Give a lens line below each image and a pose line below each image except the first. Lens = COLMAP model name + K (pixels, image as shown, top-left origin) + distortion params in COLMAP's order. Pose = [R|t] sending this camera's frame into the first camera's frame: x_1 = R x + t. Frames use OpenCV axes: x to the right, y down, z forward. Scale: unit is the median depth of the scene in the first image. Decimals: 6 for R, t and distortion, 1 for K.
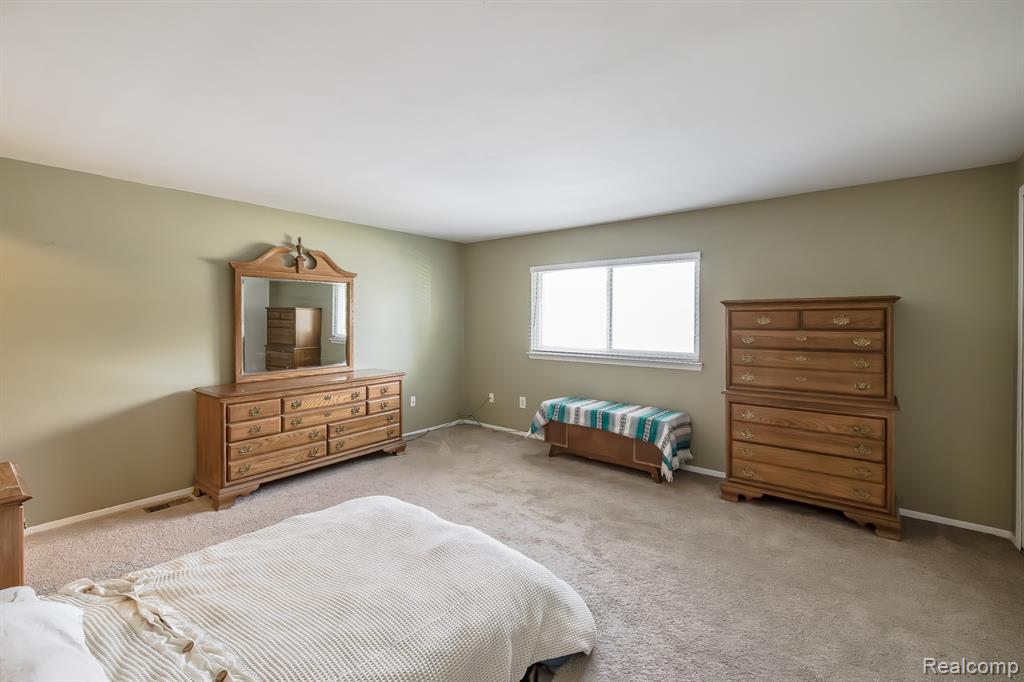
lens RADIAL K [[448.5, 0, 494.8], [0, 448.5, 325.4], [0, 0, 1]] dist [0.003287, -0.000088]
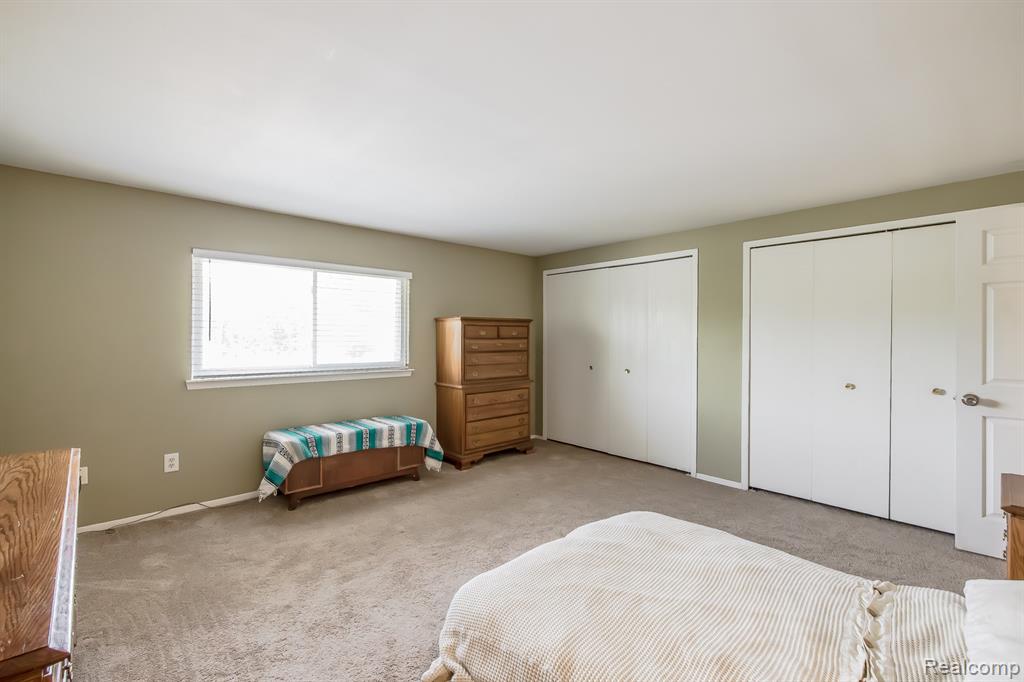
lens RADIAL K [[448.5, 0, 503.7], [0, 448.5, 340.4], [0, 0, 1]] dist [0.003287, -0.000088]
pose [[0.141692, -0.012468, 0.989832, -0.694354], [0.008138, 0.999902, 0.011430, -0.001604], [-0.989877, 0.006436, 0.141779, 0.640531]]
